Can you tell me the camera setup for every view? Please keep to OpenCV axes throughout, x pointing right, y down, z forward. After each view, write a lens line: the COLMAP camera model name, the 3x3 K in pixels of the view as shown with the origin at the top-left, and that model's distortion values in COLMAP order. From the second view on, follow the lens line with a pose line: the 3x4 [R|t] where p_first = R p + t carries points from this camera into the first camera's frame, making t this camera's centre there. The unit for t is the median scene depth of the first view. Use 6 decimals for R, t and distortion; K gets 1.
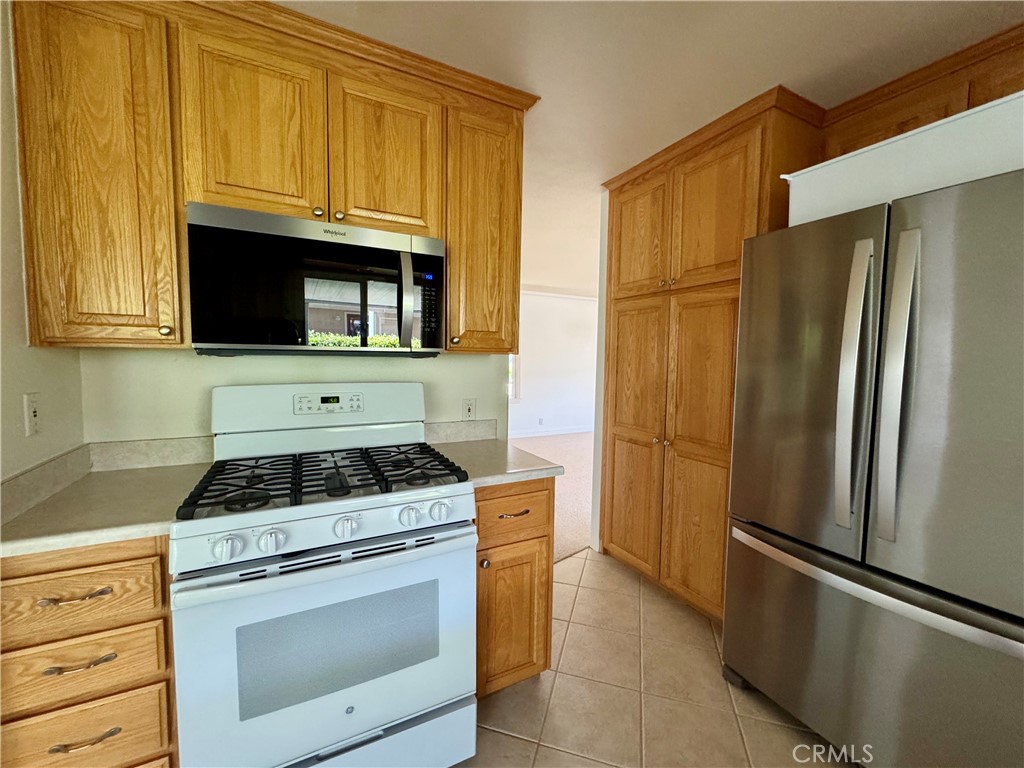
lens RADIAL K [[408.5, 0, 512.0], [0, 408.5, 384.0], [0, 0, 1]] dist [-0.004693, -0.000223]
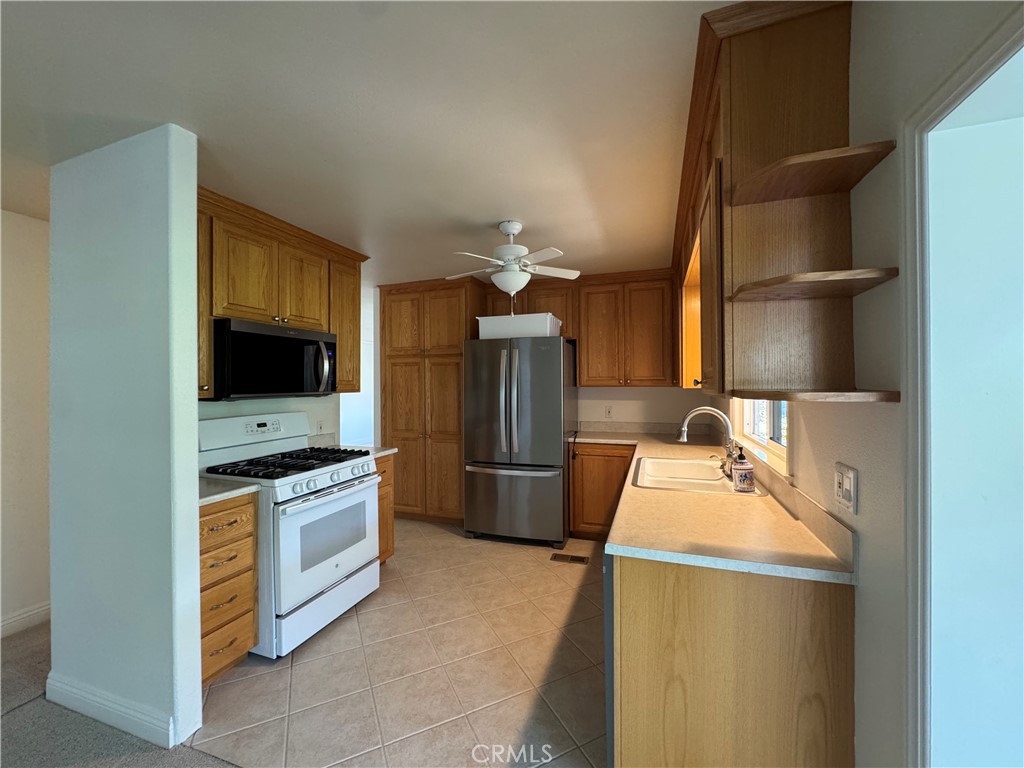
lens RADIAL K [[408.5, 0, 512.0], [0, 408.5, 384.0], [0, 0, 1]] dist [-0.004693, -0.000223]
pose [[0.729597, -0.021367, 0.683543, -0.775426], [0.061436, 0.997518, -0.034395, -0.006686], [-0.681112, 0.067089, 0.729099, -0.816988]]
